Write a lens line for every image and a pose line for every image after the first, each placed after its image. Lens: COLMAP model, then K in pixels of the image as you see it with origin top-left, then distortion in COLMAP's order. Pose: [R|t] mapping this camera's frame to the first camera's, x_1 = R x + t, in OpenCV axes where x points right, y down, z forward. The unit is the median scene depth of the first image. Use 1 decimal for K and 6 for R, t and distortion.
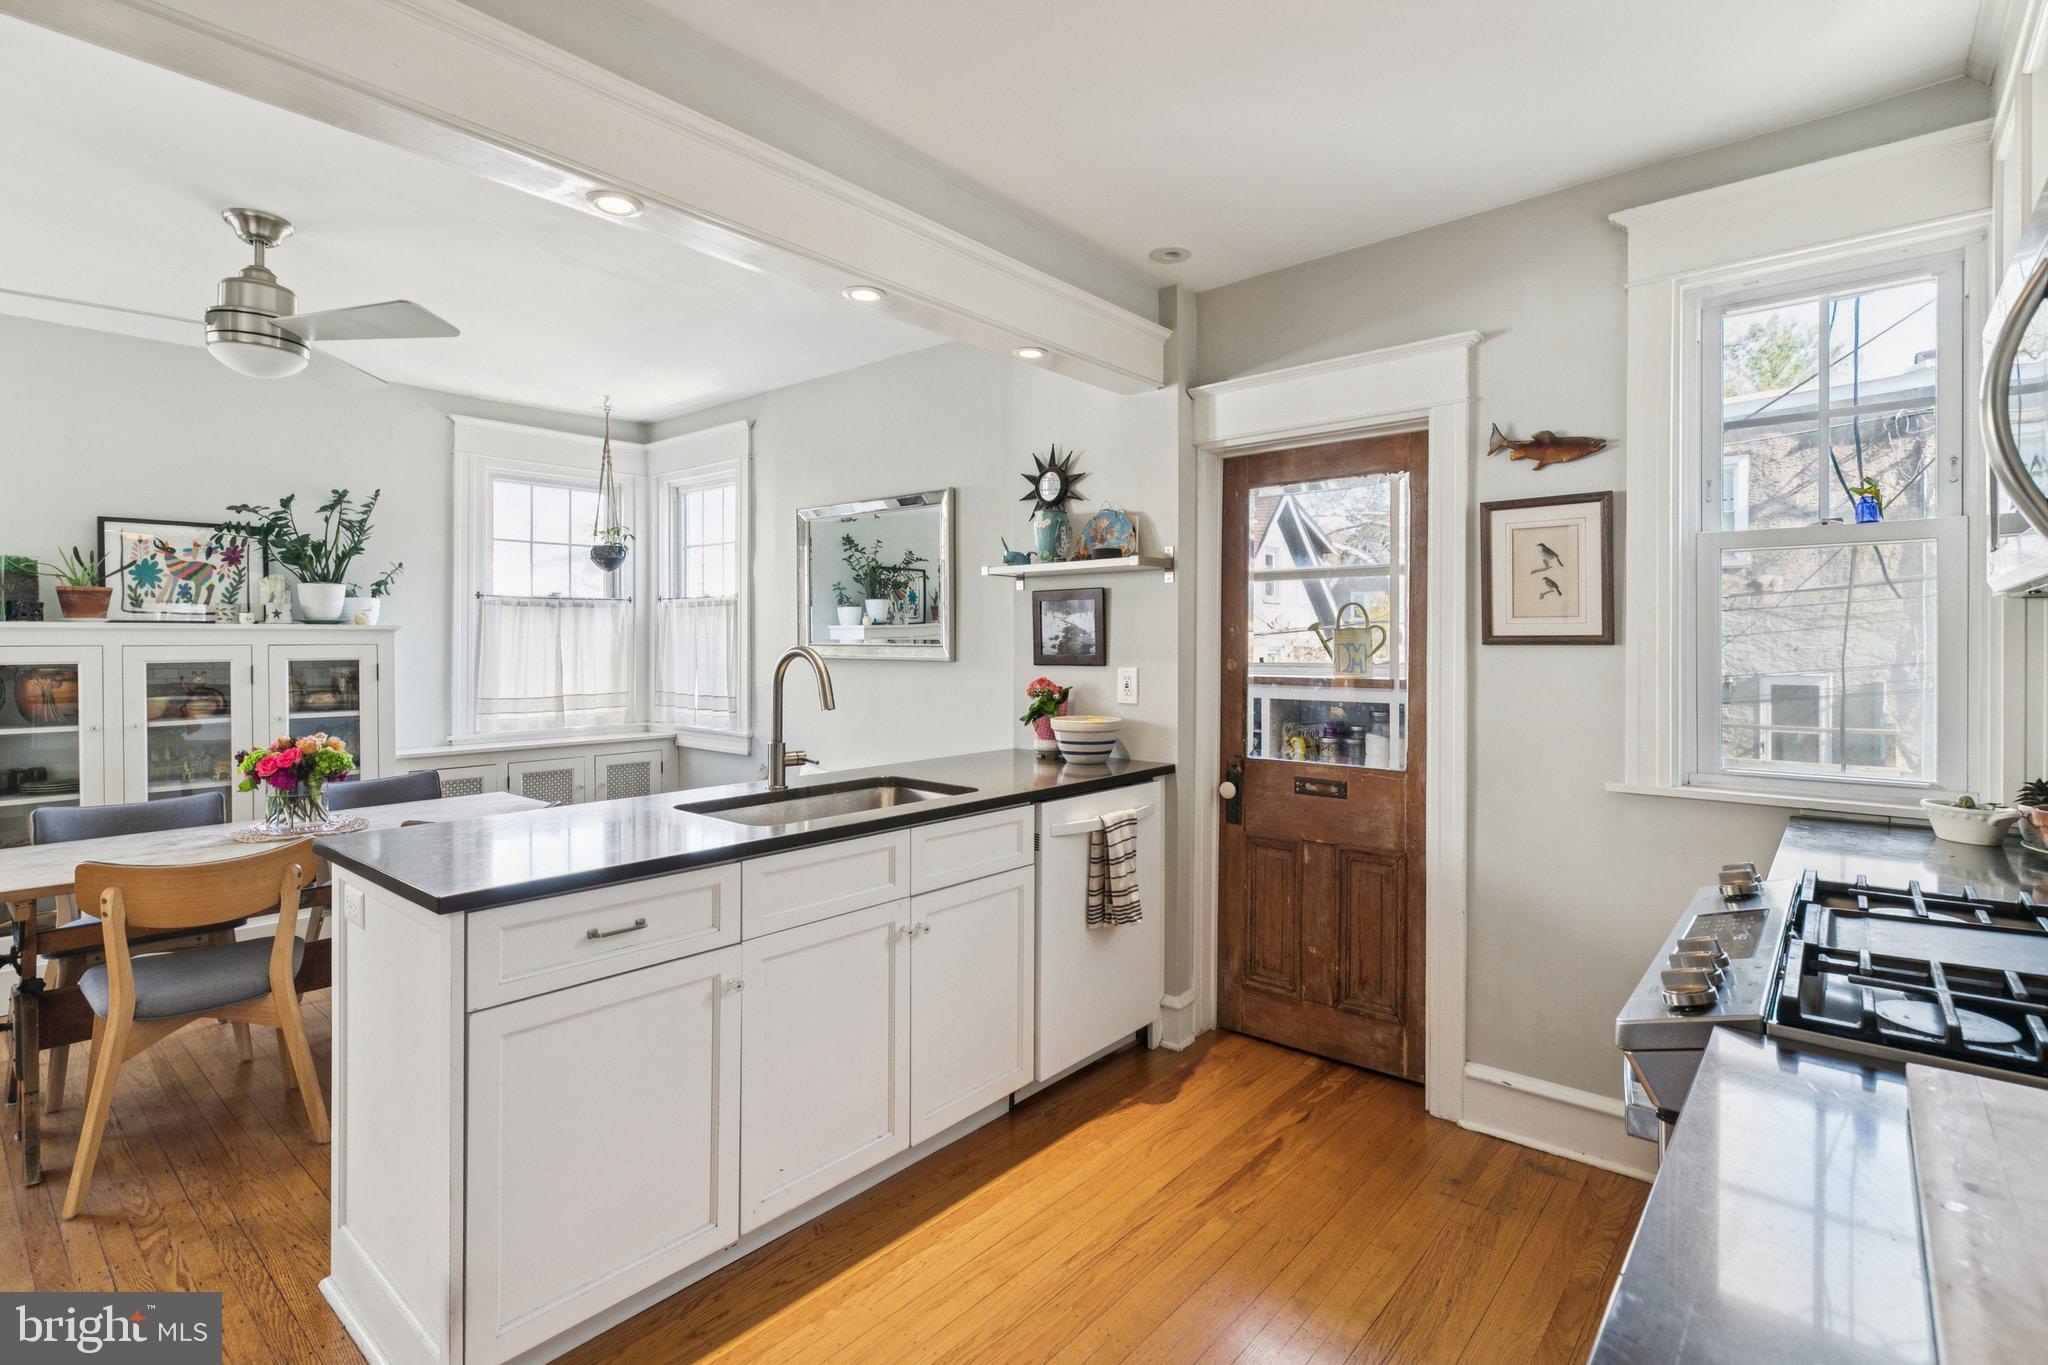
lens RADIAL K [[938.6, 0, 1048.4], [0, 938.6, 646.0], [0, 0, 1]] dist [0.000730, -0.000239]
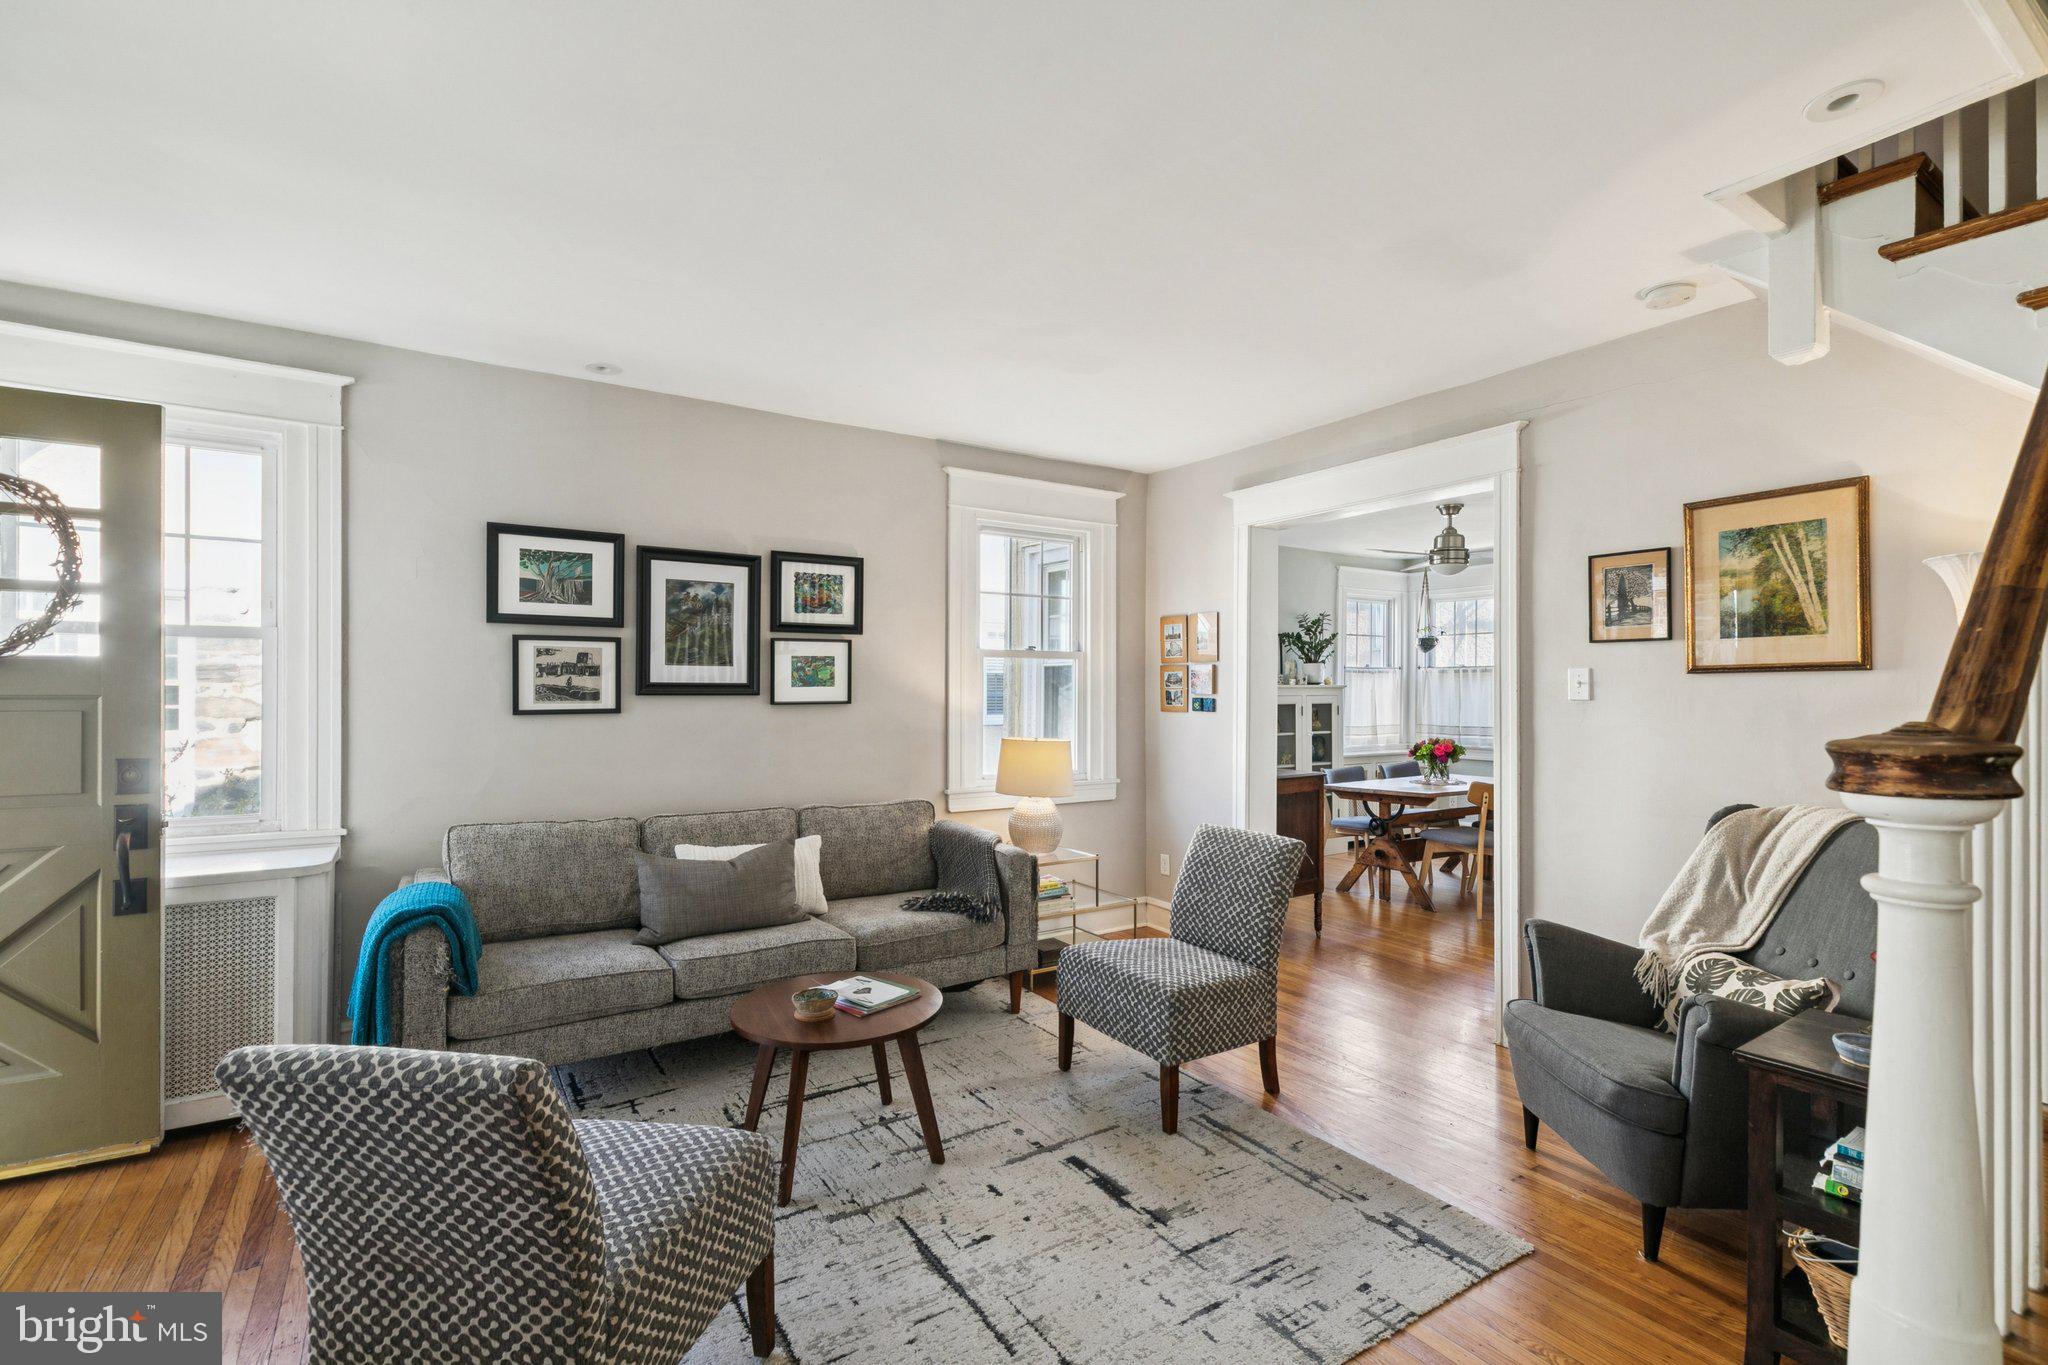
lens RADIAL K [[938.6, 0, 1017.8], [0, 938.6, 682.6], [0, 0, 1]] dist [0.000730, -0.000239]
pose [[0.958630, -0.002078, -0.284648, -0.966996], [-0.001889, 0.999905, -0.013663, -0.000152], [0.284649, 0.013635, 0.958535, -1.164179]]
